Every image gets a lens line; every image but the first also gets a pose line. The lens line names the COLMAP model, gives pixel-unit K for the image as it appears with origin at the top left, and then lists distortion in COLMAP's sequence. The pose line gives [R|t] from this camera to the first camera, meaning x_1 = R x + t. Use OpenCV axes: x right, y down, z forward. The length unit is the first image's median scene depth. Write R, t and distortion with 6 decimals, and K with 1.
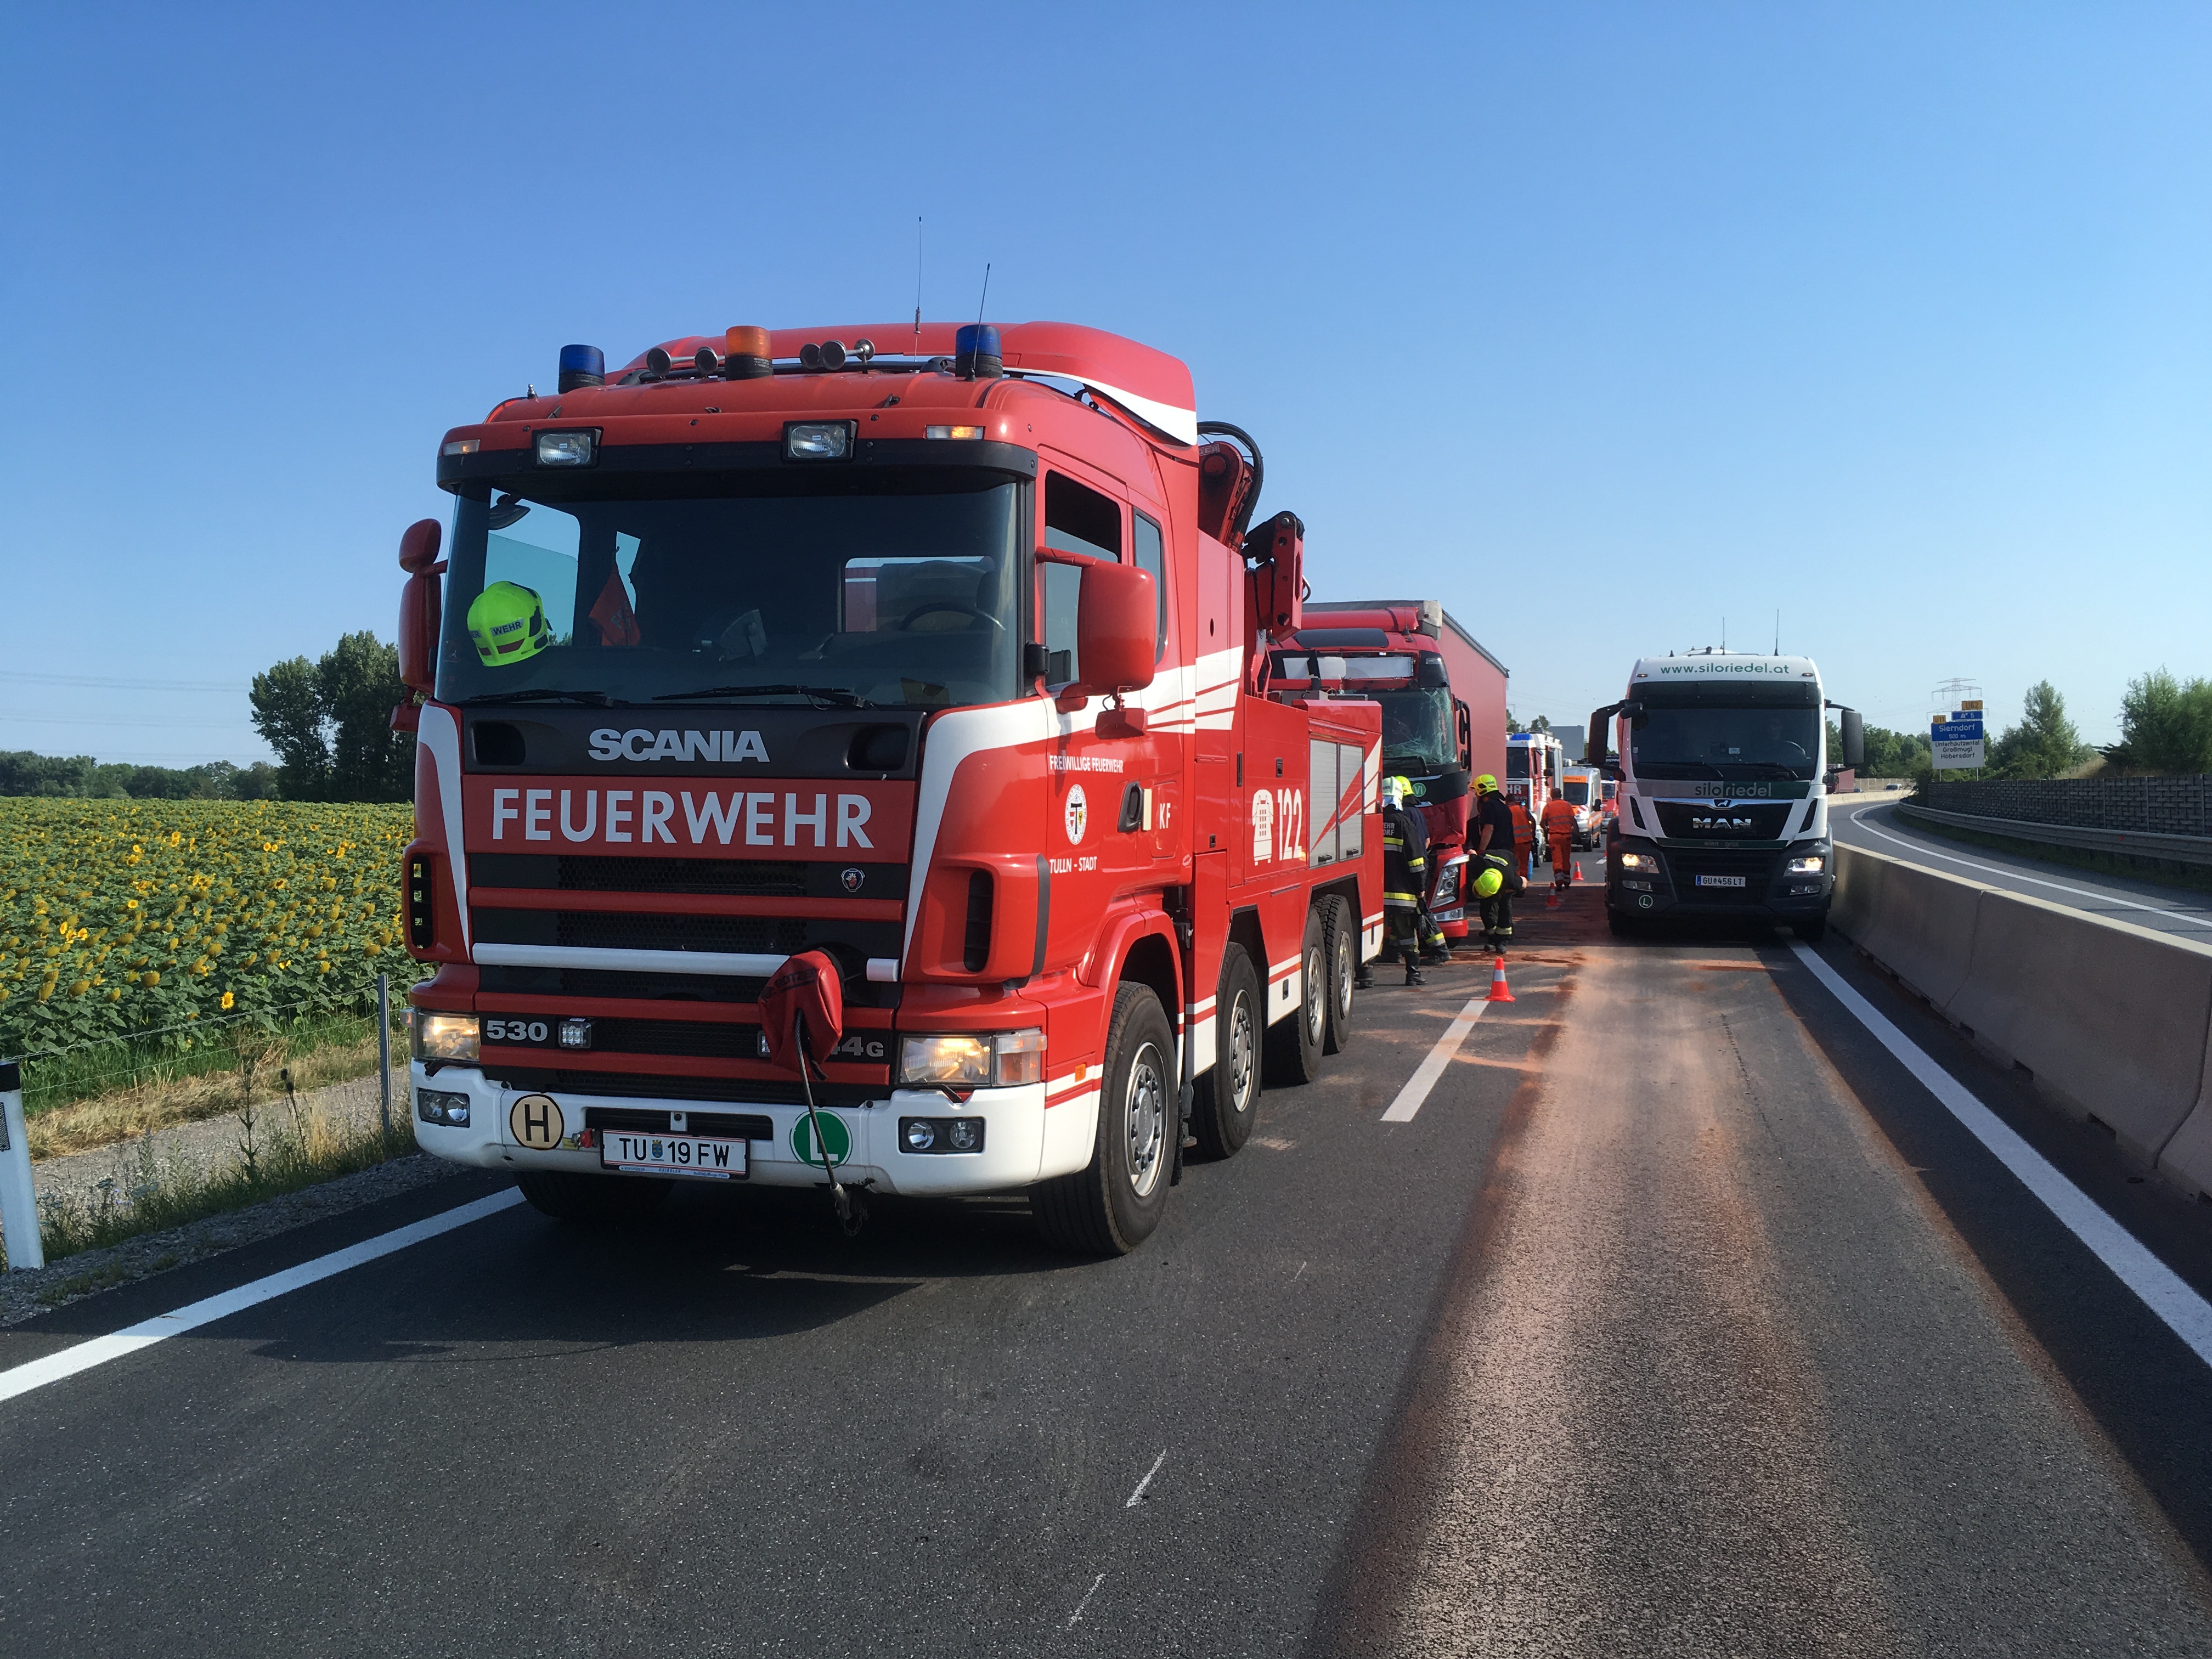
lens RADIAL K [[1841.1, 0, 1106.0], [0, 1841.1, 829.5], [0, 0, 1]] dist [0.076358, -0.109984]
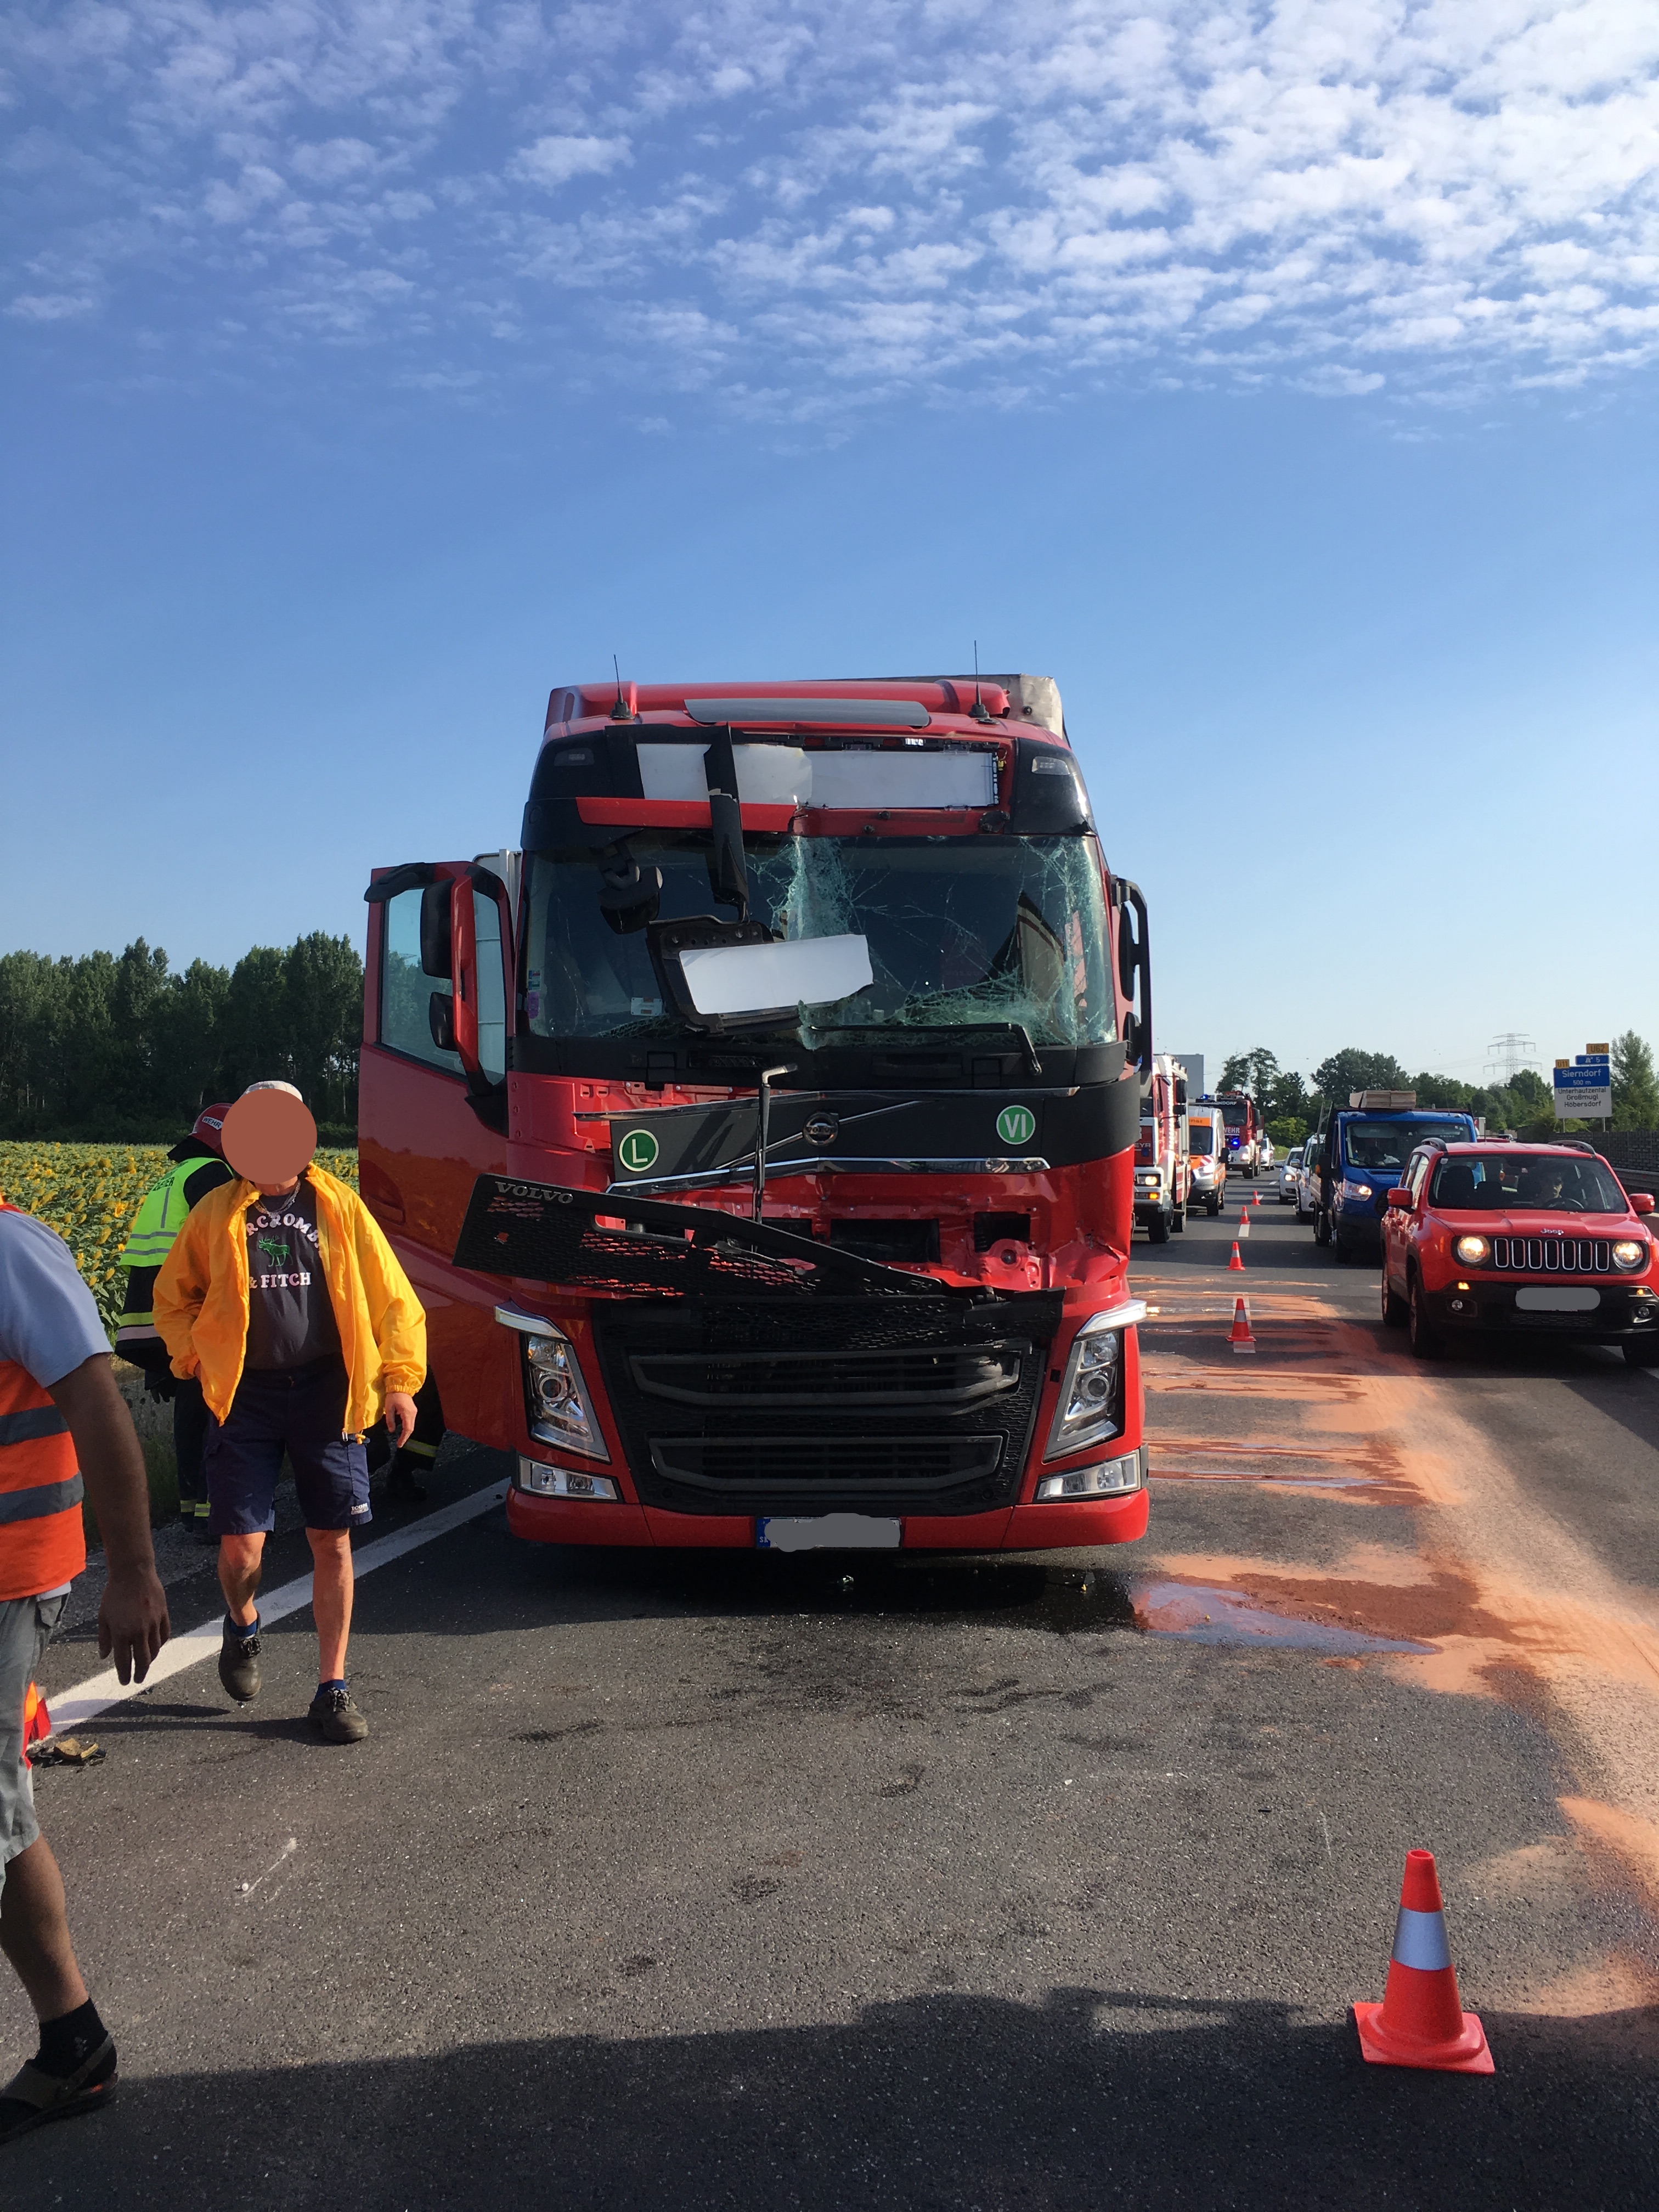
lens RADIAL K [[1841.1, 0, 833.8], [0, 1841.1, 1149.4], [0, 0, 1]] dist [0.076358, -0.109984]
pose [[0.996606, 0.010981, 0.081589, 0.021011], [-0.009947, 0.999865, -0.013059, -0.002129], [-0.081721, 0.012204, 0.996580, 0.127963]]
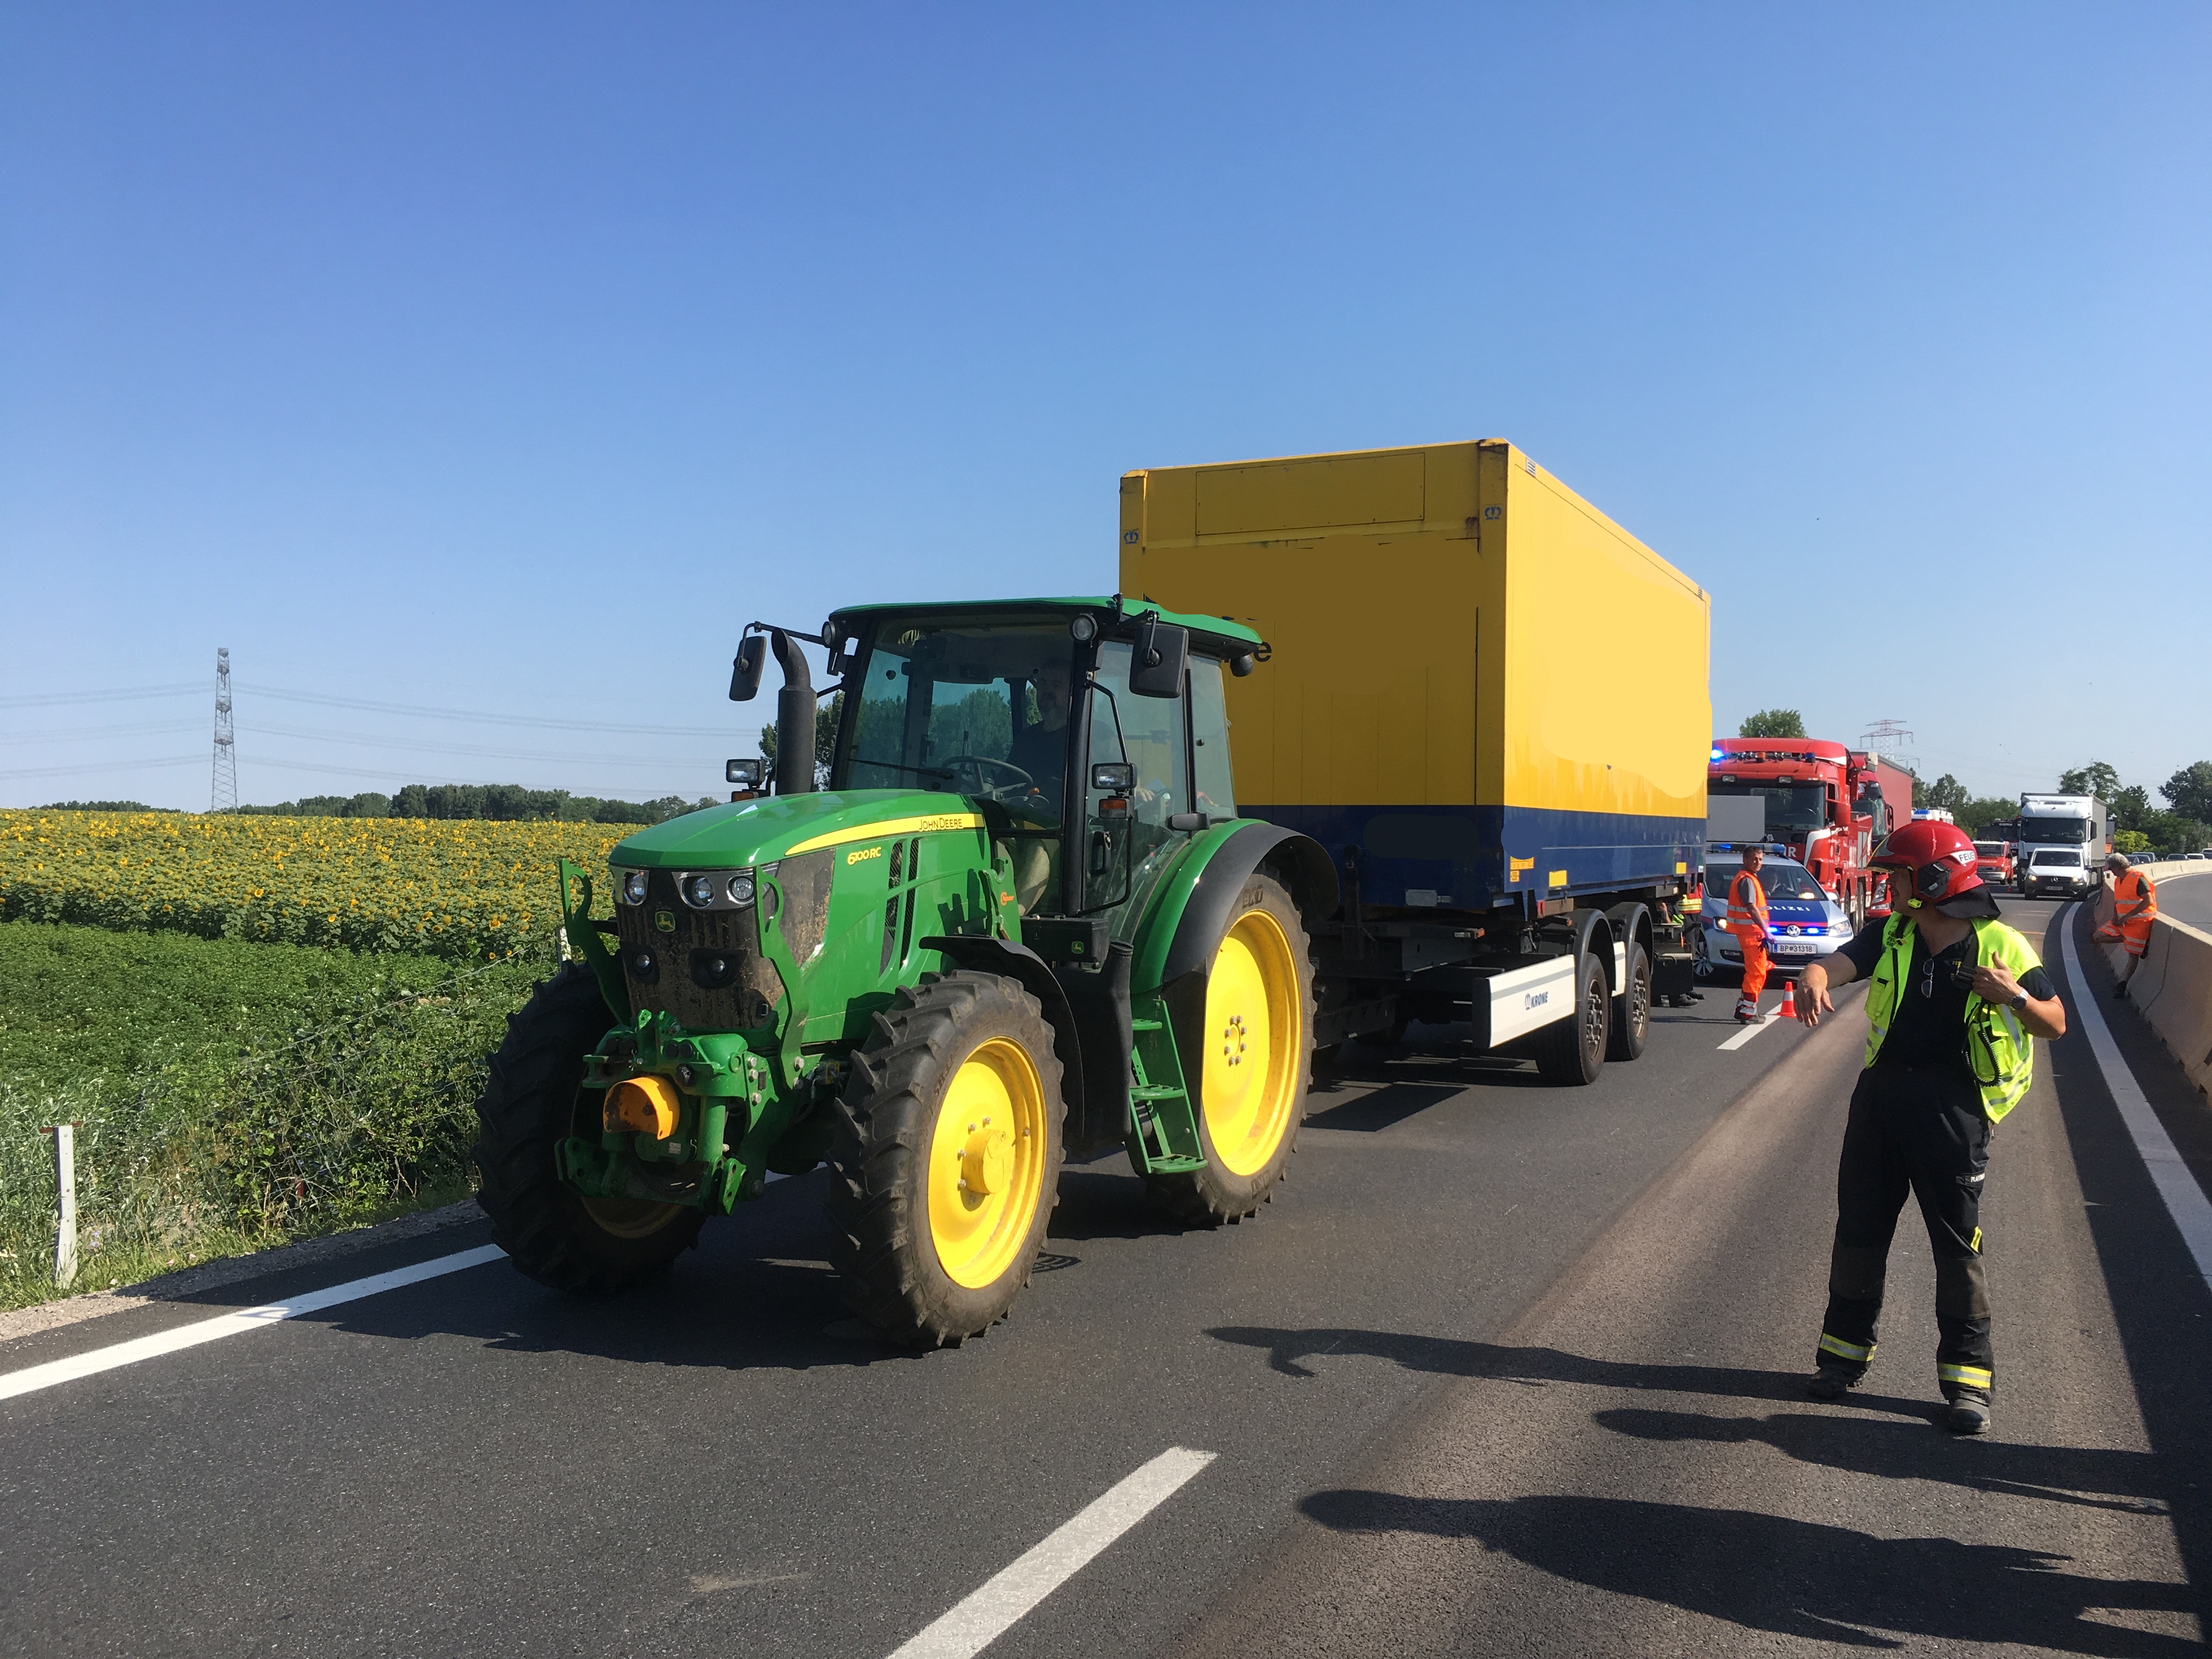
lens RADIAL K [[1841.1, 0, 1106.0], [0, 1841.1, 829.5], [0, 0, 1]] dist [0.076358, -0.109984]
pose [[0.980980, 0.020062, -0.193070, -0.055512], [-0.024731, 0.999456, -0.021806, 0.005570], [0.192528, 0.026166, 0.980943, -0.254239]]
